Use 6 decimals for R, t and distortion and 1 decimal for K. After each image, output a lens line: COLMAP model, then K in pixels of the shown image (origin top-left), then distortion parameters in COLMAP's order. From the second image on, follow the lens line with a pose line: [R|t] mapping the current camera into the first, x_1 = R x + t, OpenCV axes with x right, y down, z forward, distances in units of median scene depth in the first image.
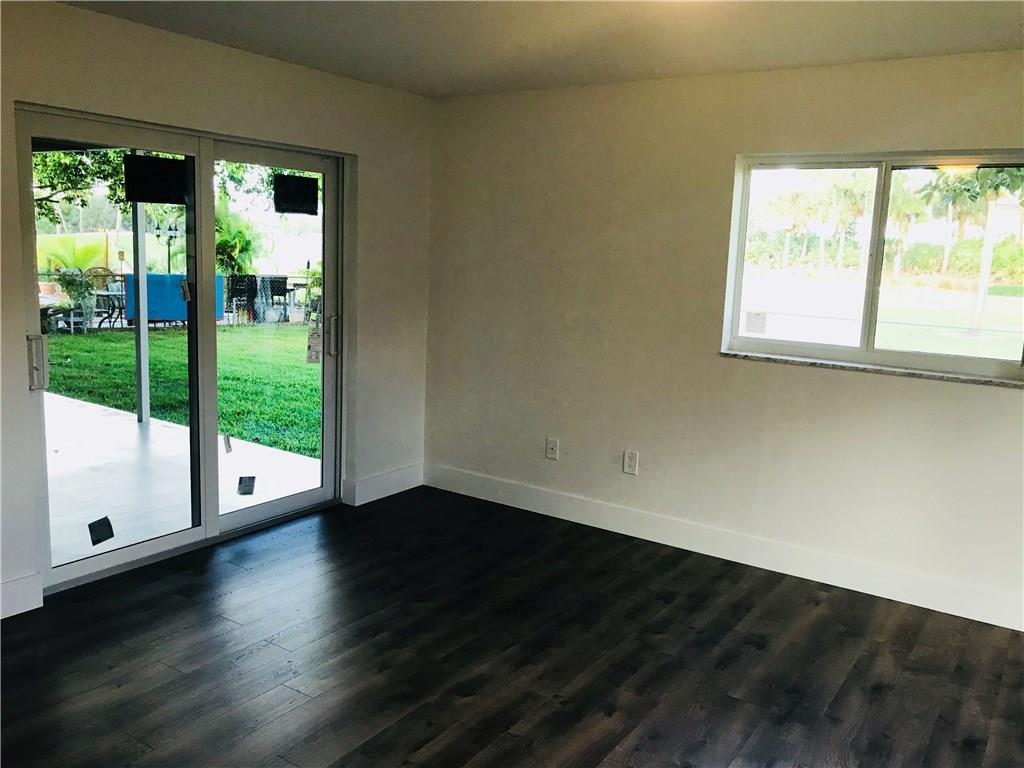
lens RADIAL K [[841.8, 0, 512.0], [0, 841.8, 384.0], [0, 0, 1]] dist [0.014857, 0.008863]
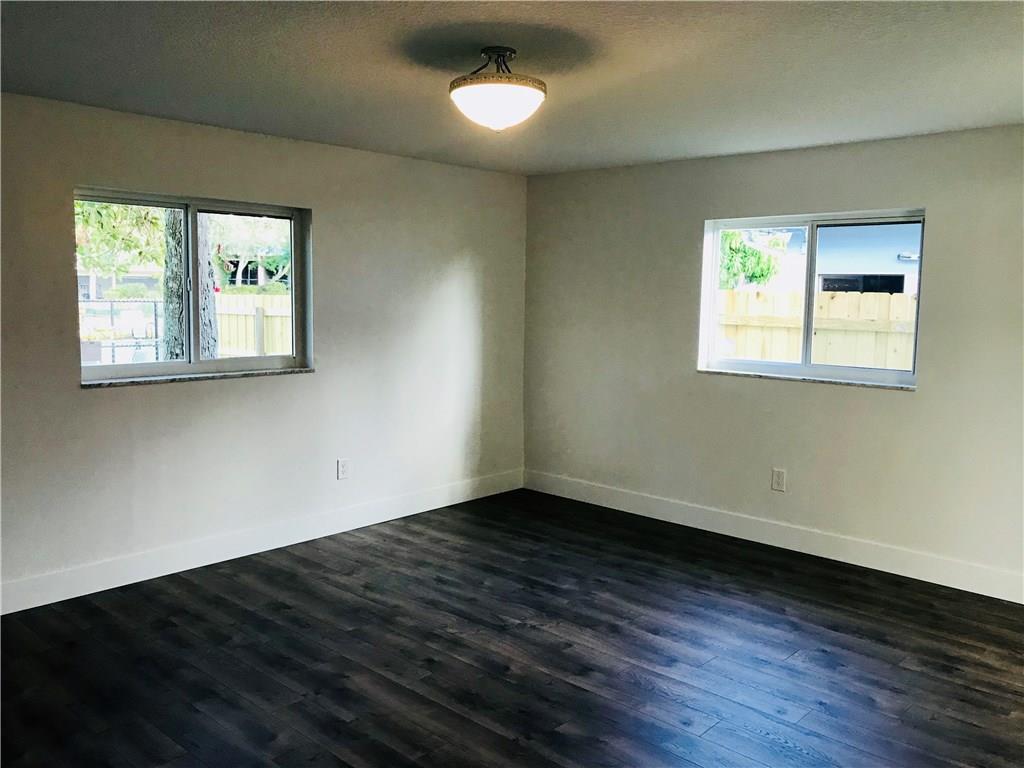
lens RADIAL K [[841.8, 0, 512.0], [0, 841.8, 384.0], [0, 0, 1]] dist [0.014857, 0.008863]
pose [[0.168184, -0.148423, 0.974518, -0.750419], [0.151755, 0.980713, 0.123177, -0.099992], [-0.974004, 0.127172, 0.187464, 0.394513]]
